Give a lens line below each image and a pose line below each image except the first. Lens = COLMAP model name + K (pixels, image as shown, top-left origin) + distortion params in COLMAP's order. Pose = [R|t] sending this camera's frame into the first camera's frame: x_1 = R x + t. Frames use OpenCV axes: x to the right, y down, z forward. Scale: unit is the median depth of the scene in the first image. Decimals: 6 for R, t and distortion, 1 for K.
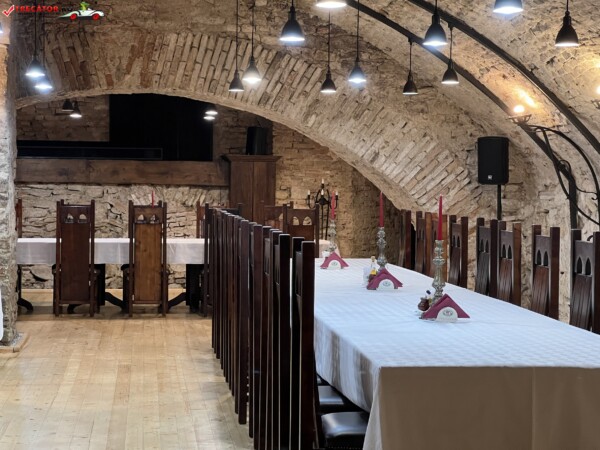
lens RADIAL K [[1330.0, 0, 300.0], [0, 1330.0, 224.6], [0, 0, 1]] dist [-0.036254, 0.000000]
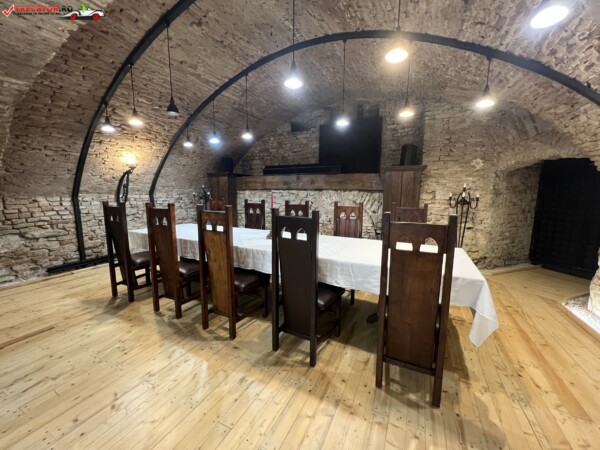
lens RADIAL K [[240.7, 0, 300.5], [0, 240.7, 226.2], [0, 0, 1]] dist [-0.002122, -0.000045]
pose [[0.841831, 0.069909, -0.535194, 0.010850], [-0.014696, 0.994178, 0.106748, -0.016798], [0.539541, -0.081998, 0.837957, 0.732166]]
